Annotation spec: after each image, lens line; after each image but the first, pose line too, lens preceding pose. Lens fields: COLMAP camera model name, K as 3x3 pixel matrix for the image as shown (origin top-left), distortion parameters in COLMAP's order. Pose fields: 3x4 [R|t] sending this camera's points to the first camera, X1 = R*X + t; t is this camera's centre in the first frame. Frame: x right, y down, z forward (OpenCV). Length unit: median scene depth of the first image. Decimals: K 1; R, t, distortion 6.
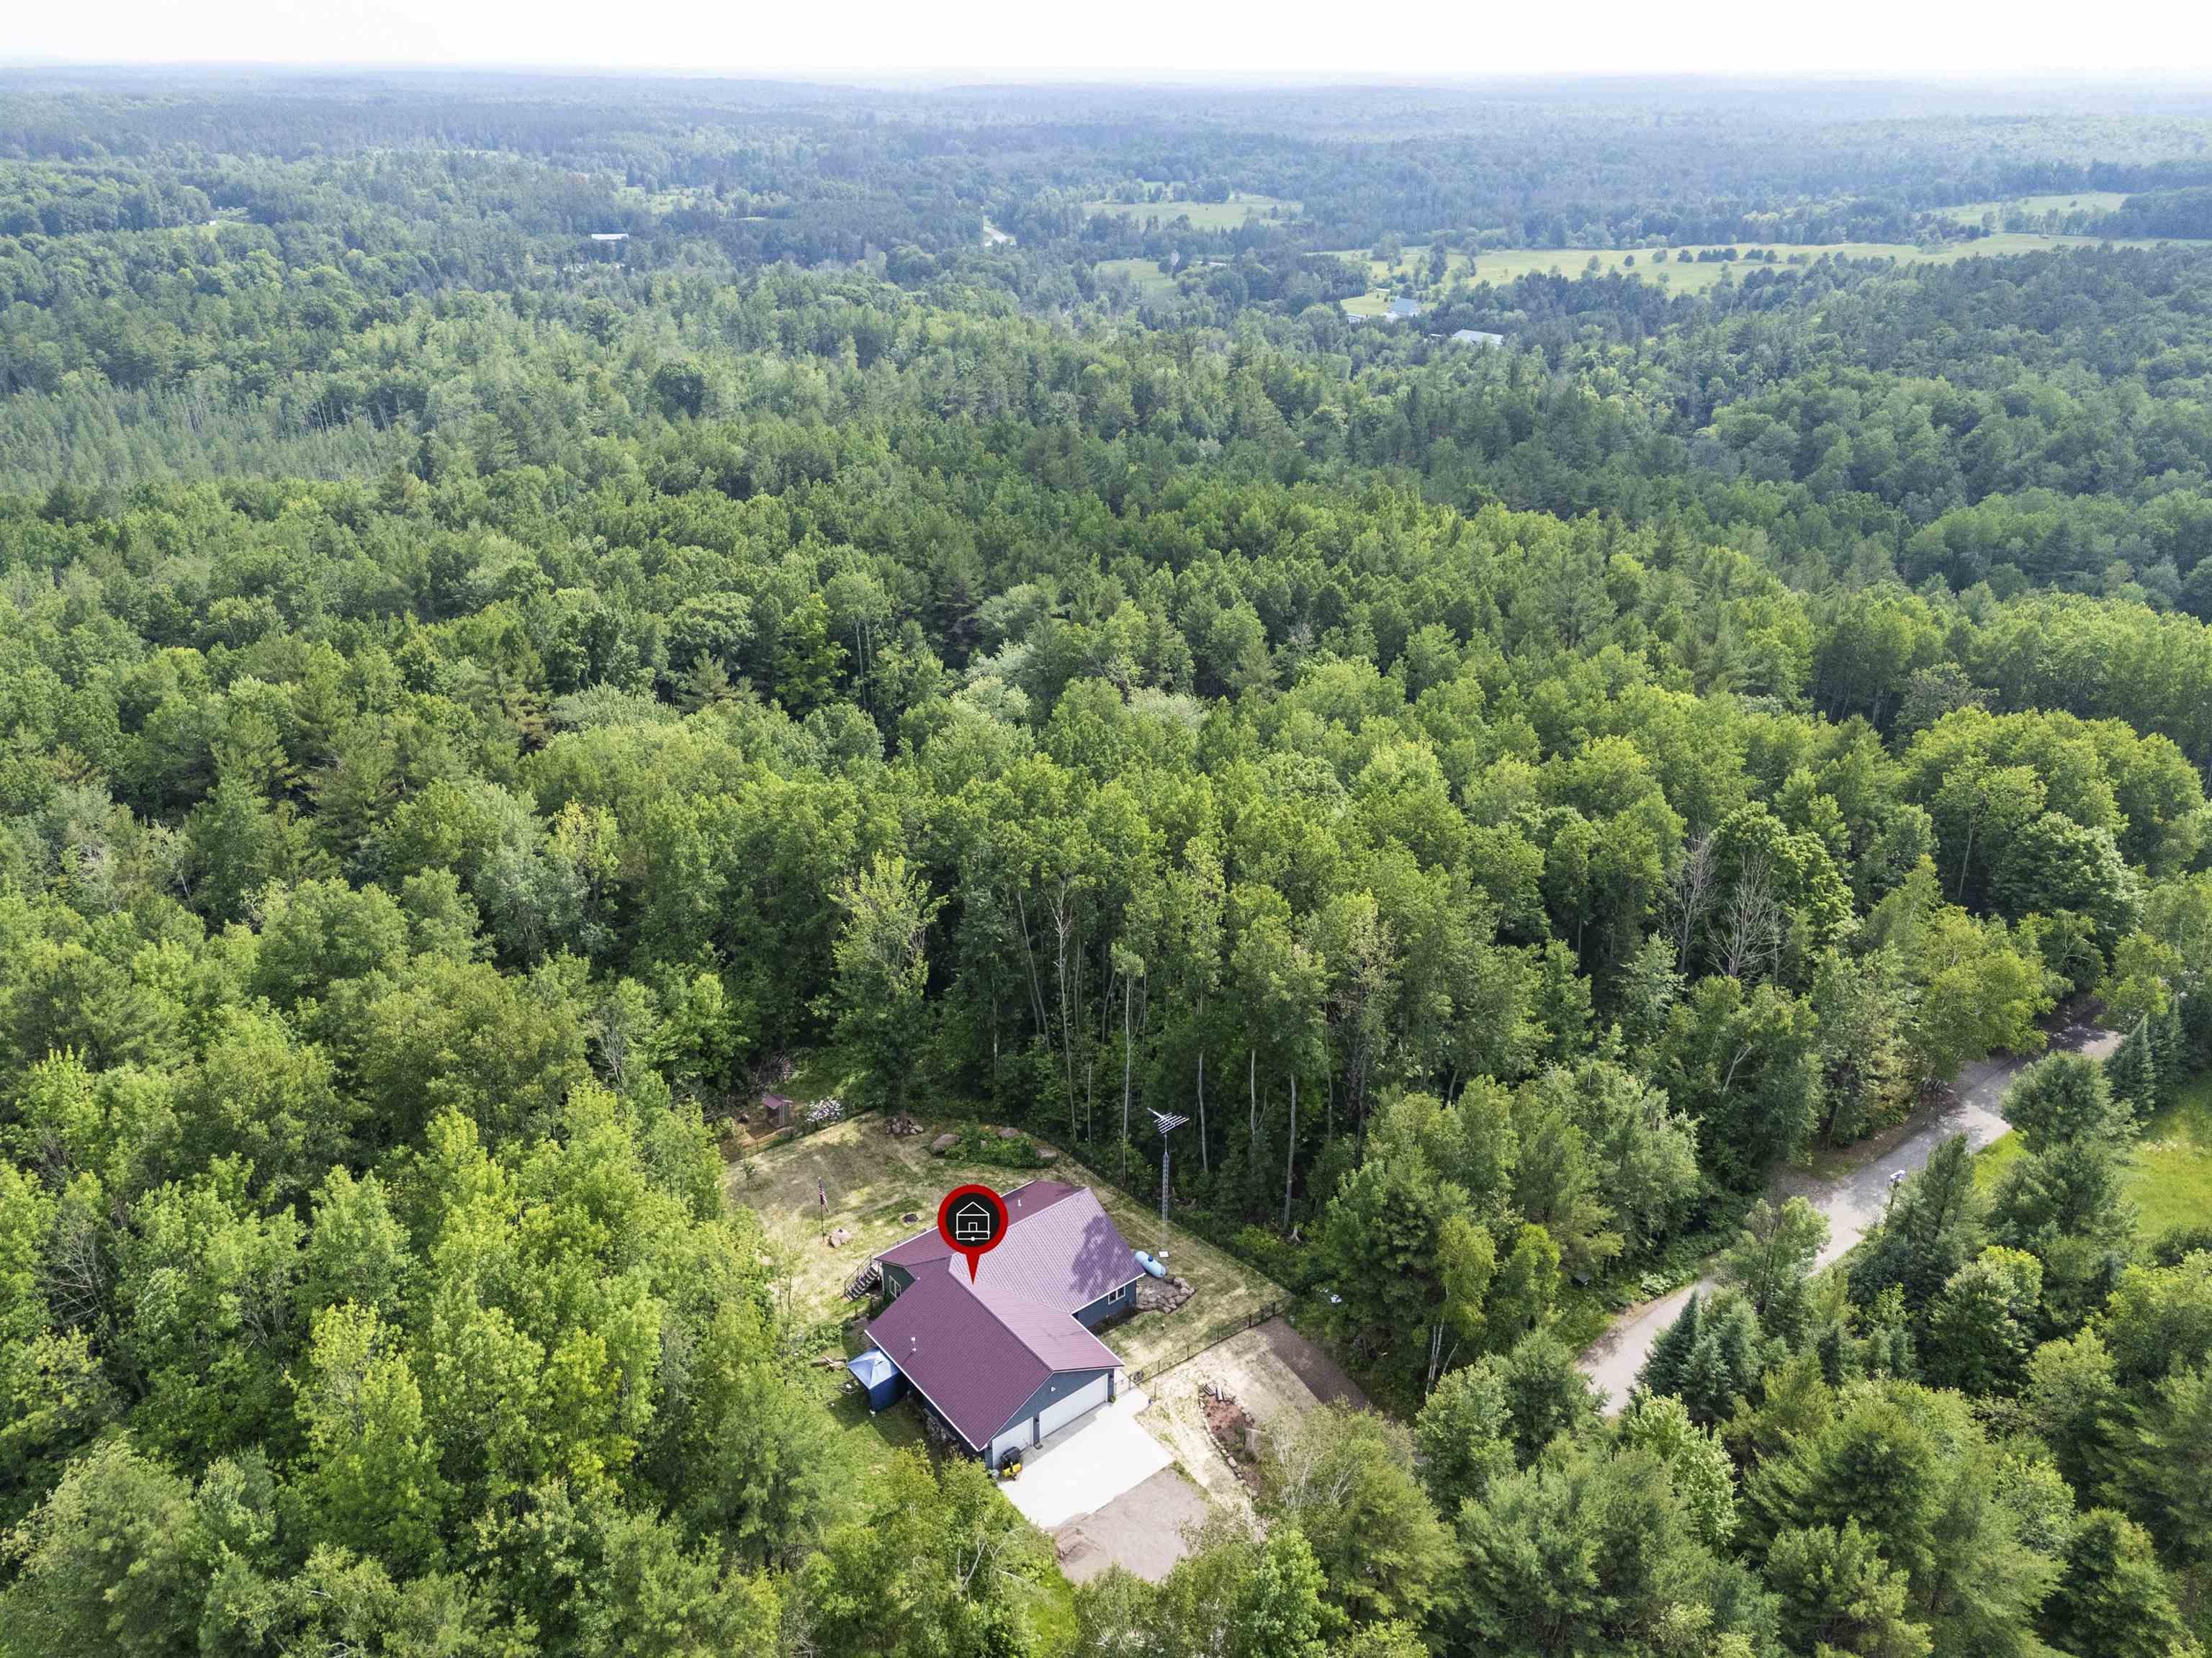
lens RADIAL K [[1612.5, 0, 1107.0], [0, 1612.5, 825.8], [0, 0, 1]] dist [0.083169, -0.068605]
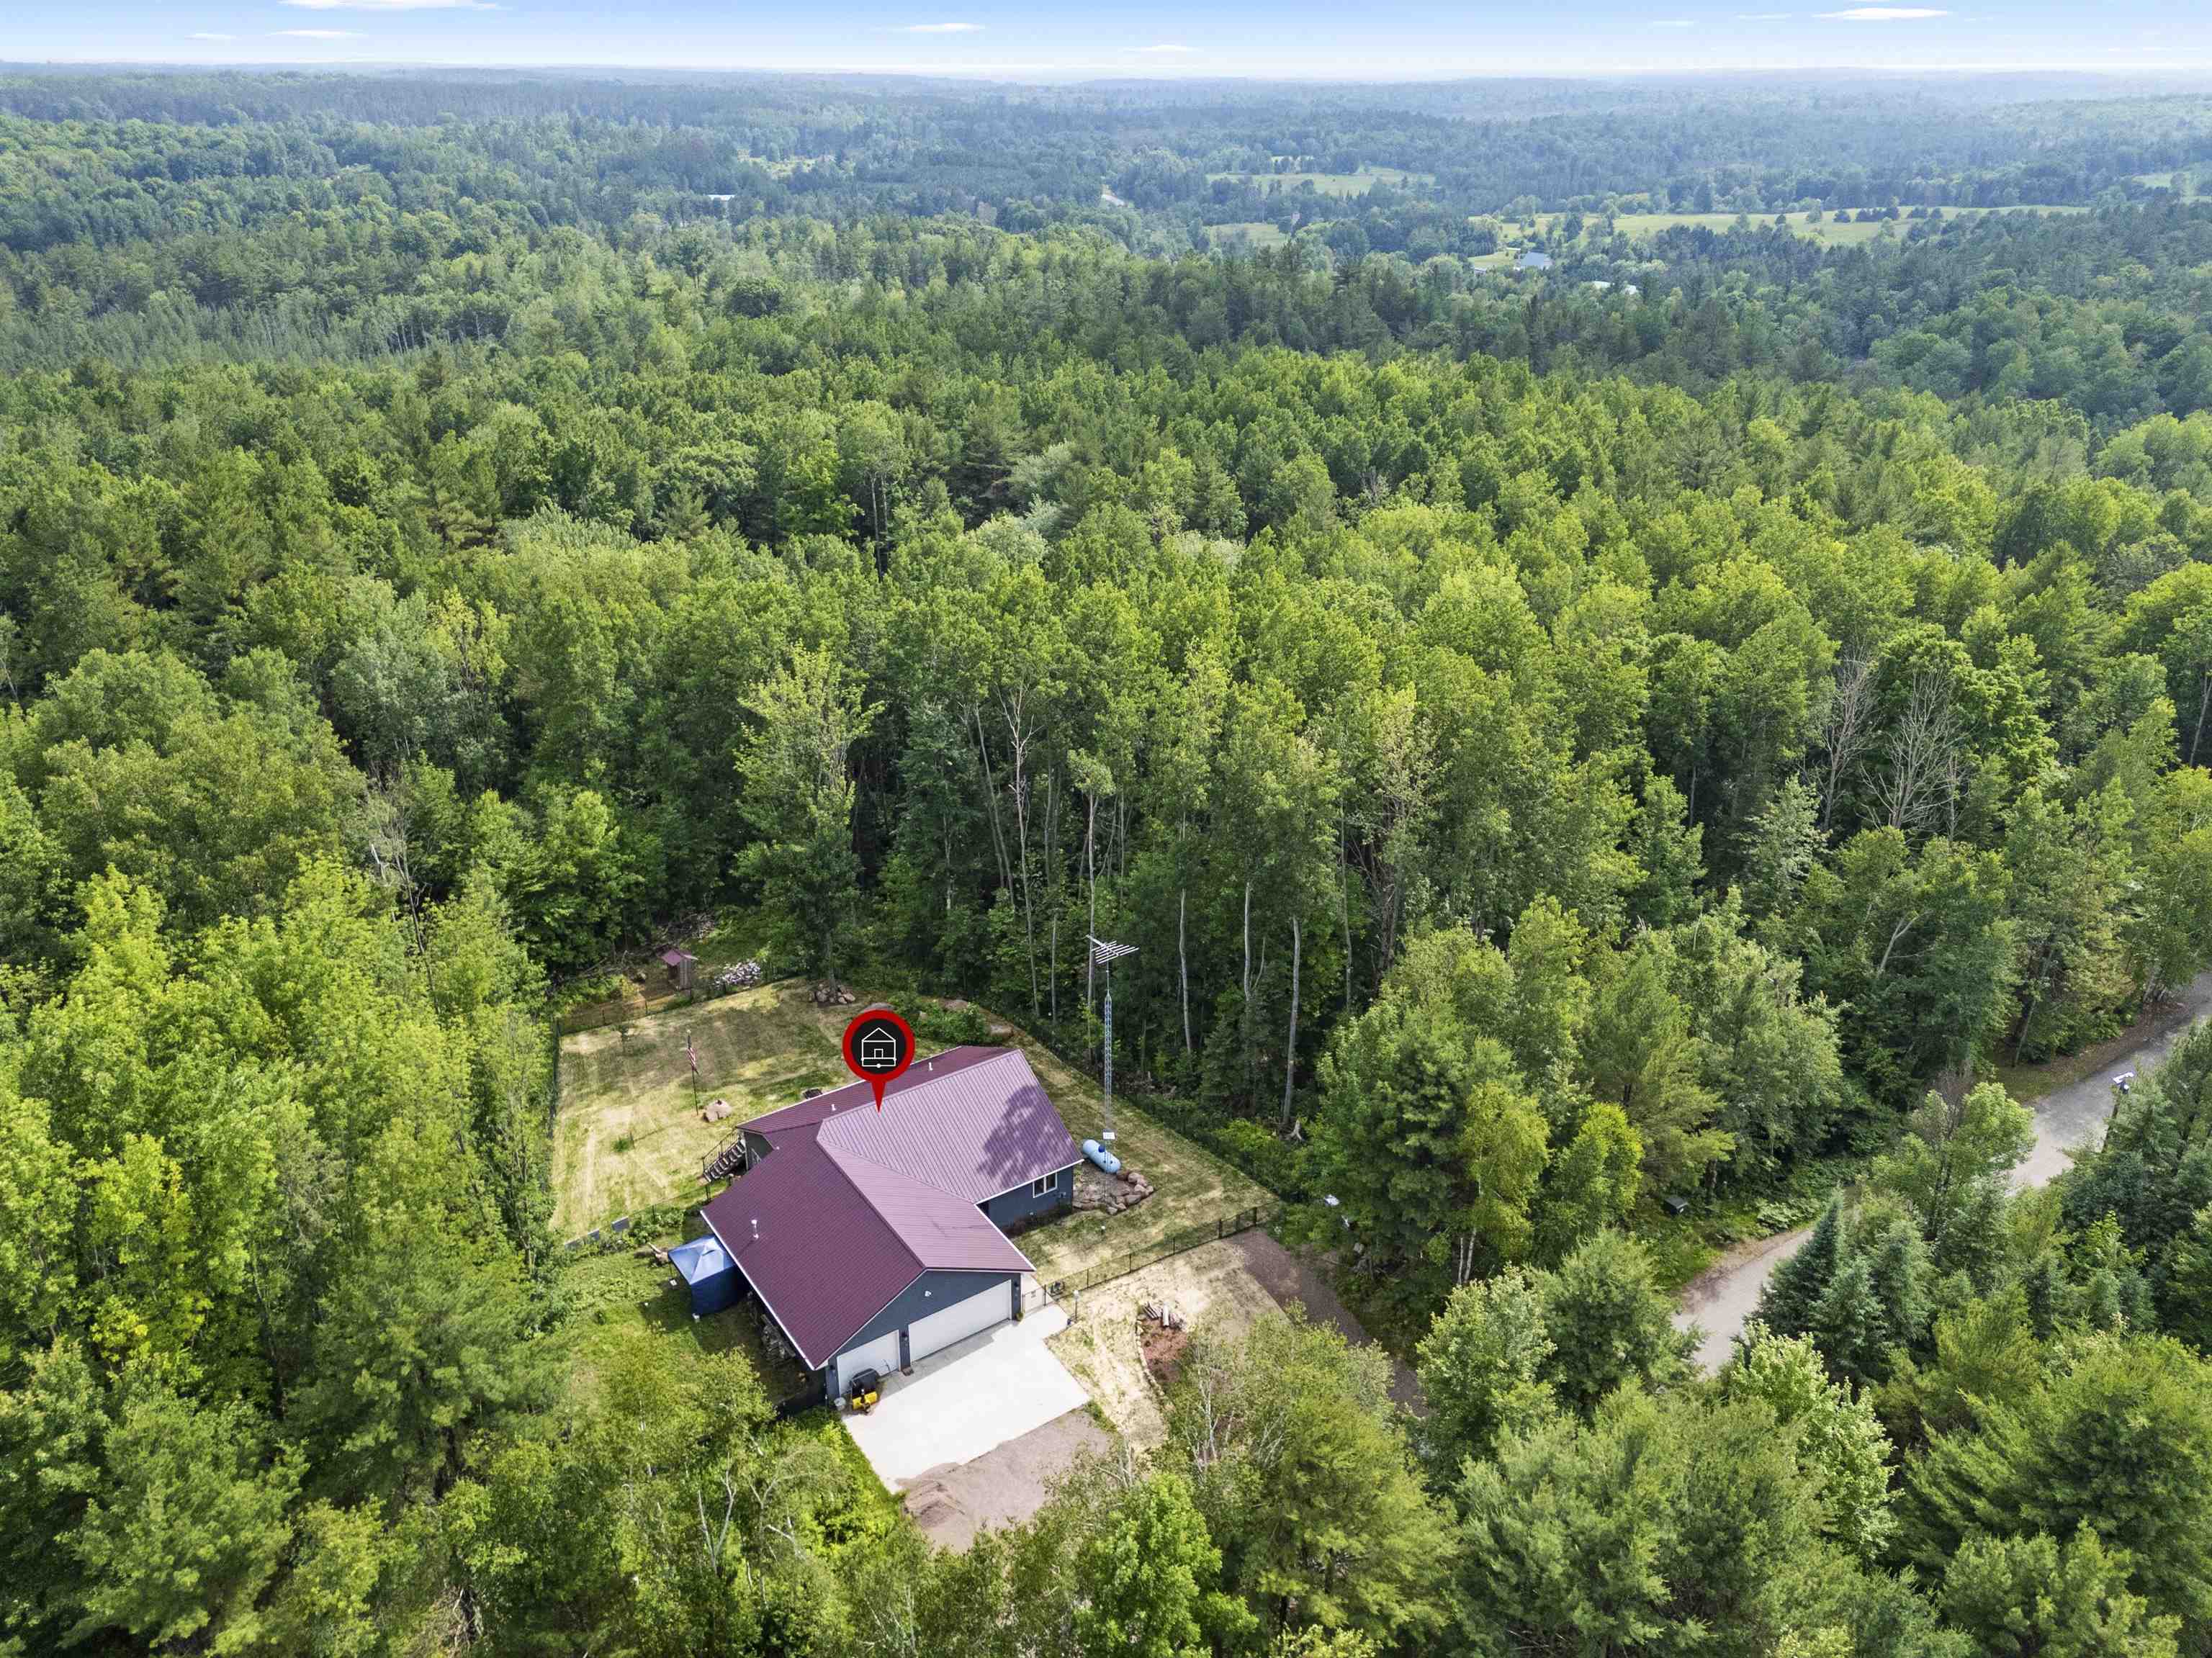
lens RADIAL K [[1612.5, 0, 1107.0], [0, 1612.5, 825.8], [0, 0, 1]] dist [0.083169, -0.068605]
pose [[0.997043, 0.030947, -0.070334, 0.067479], [-0.030913, 0.999521, 0.001569, 0.096780], [0.070349, 0.000610, 0.997522, 0.202493]]
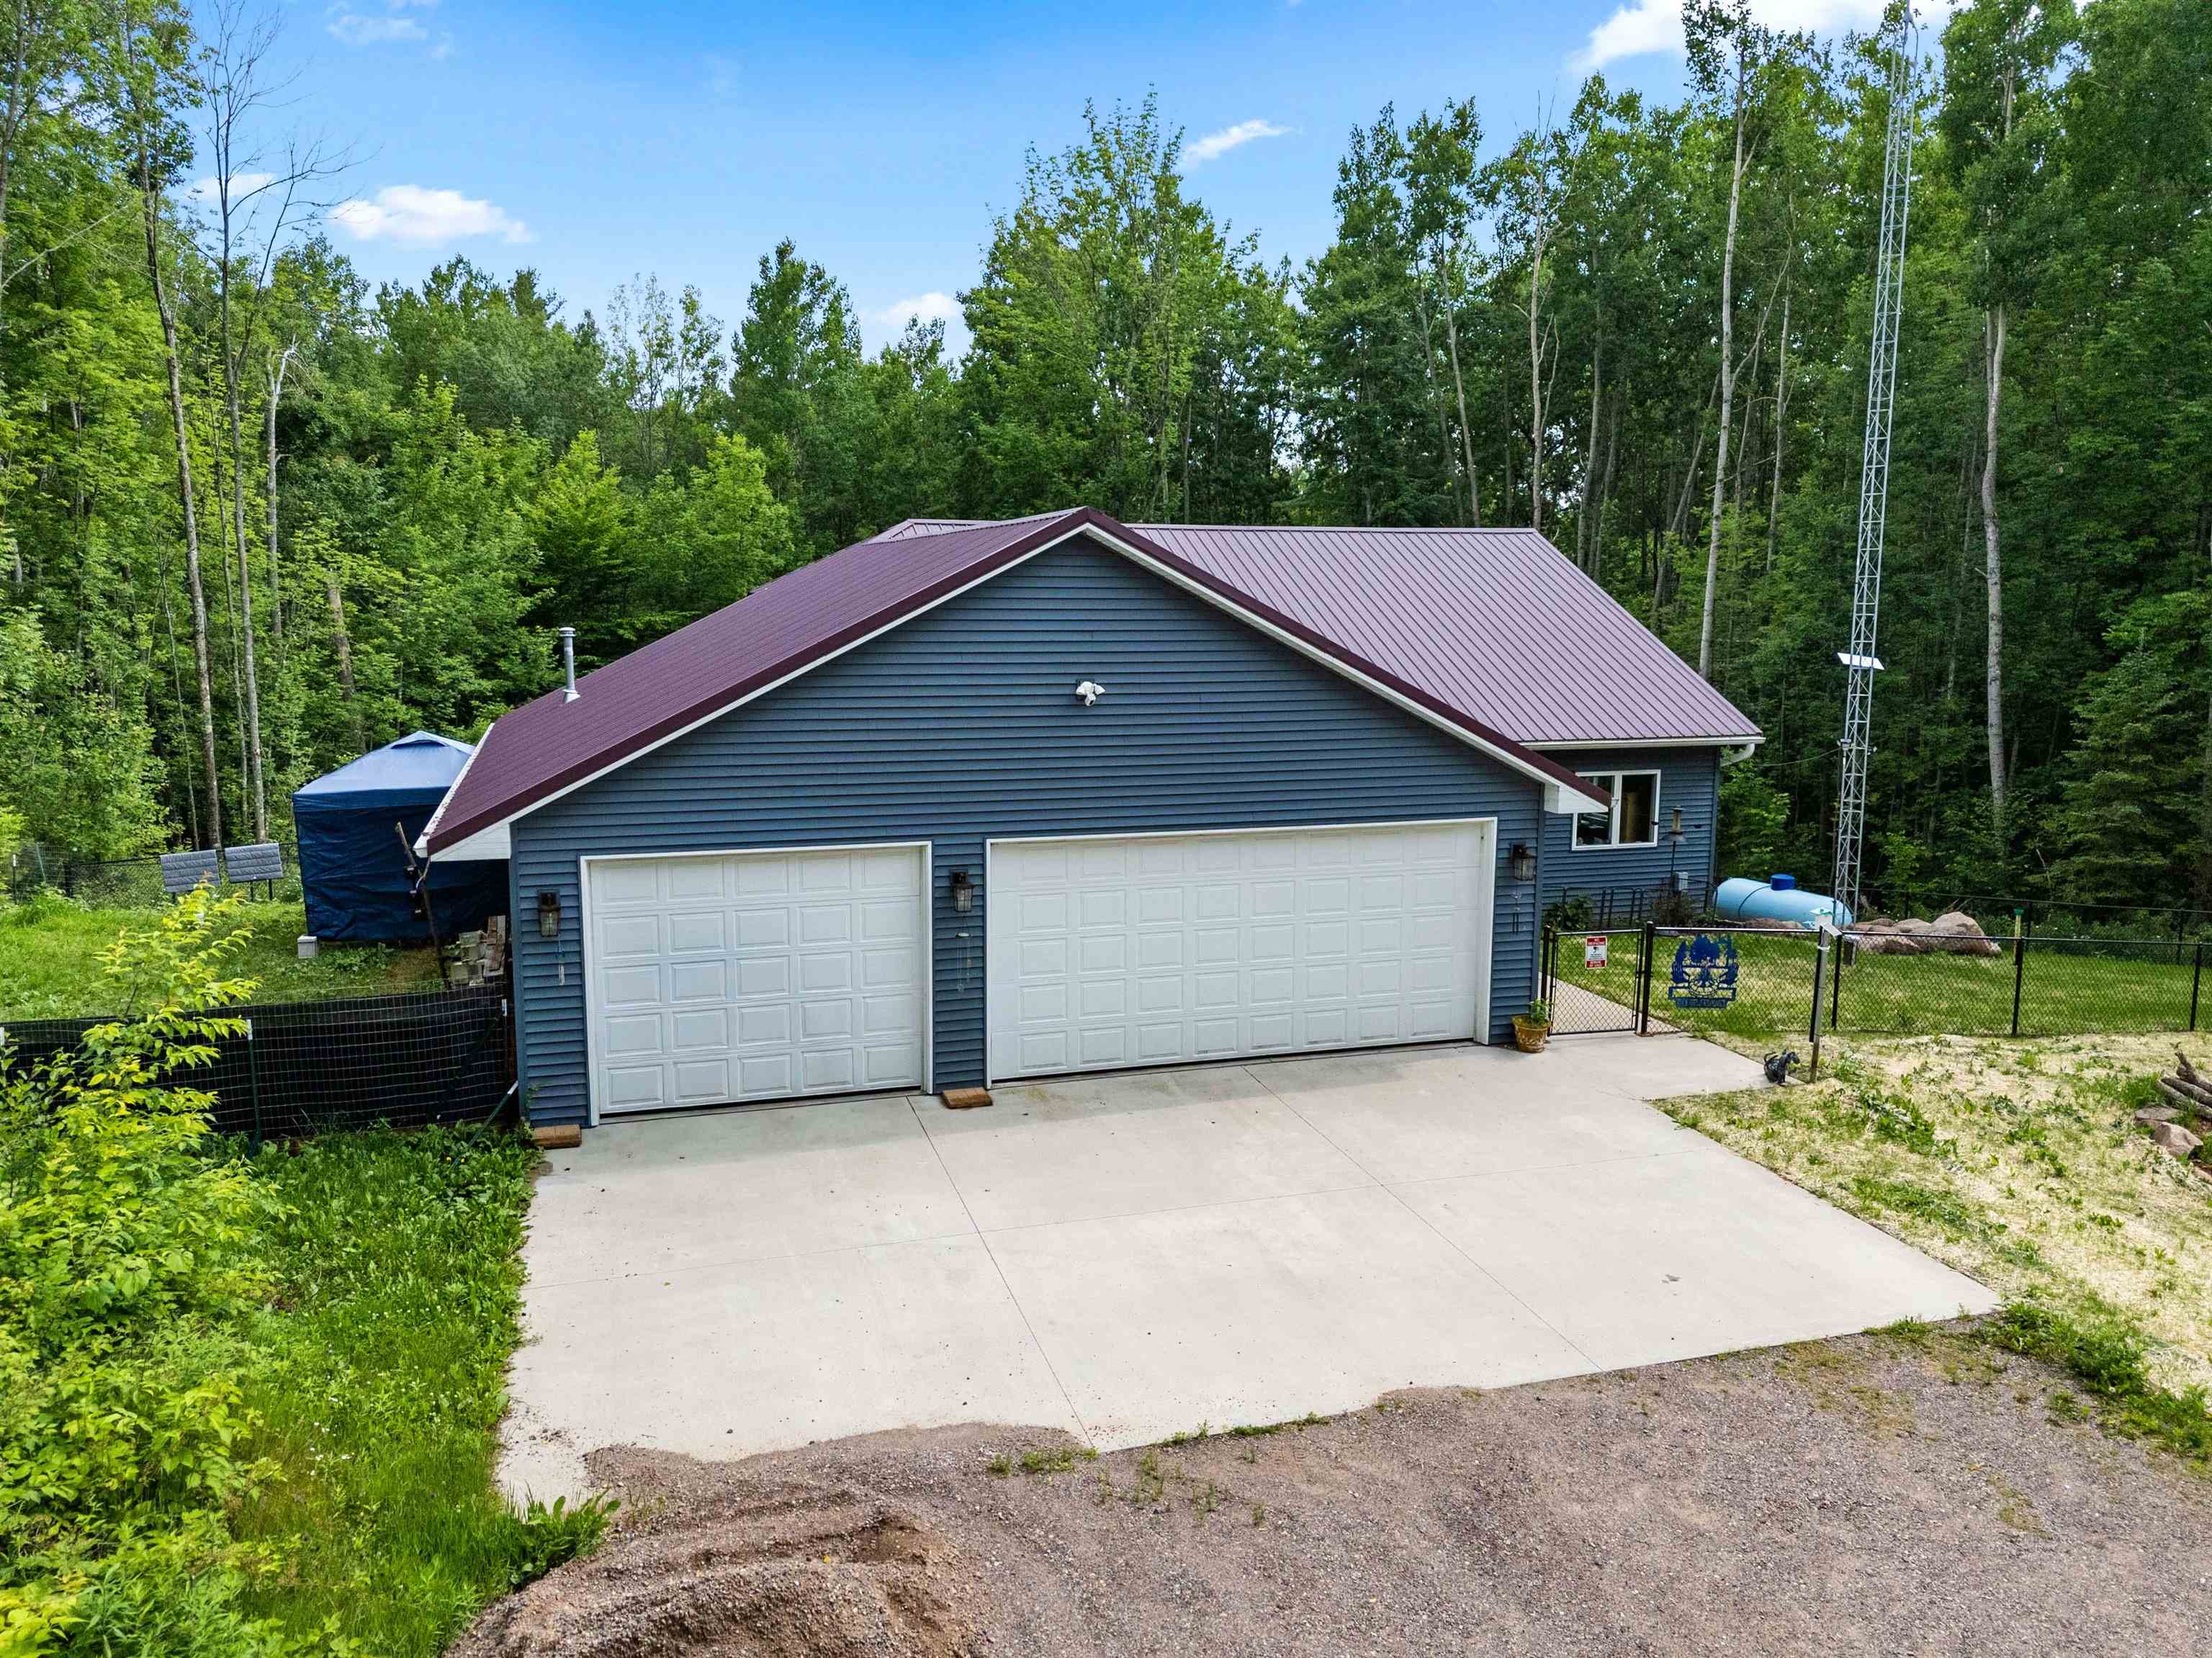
lens RADIAL K [[1614.5, 0, 1112.0], [0, 1614.5, 817.6], [0, 0, 1]] dist [0.101778, -0.124656]
pose [[0.932999, 0.048996, -0.356529, 0.016553], [-0.148122, 0.955165, -0.256357, 0.289684], [0.327984, 0.291991, 0.898425, 0.636605]]
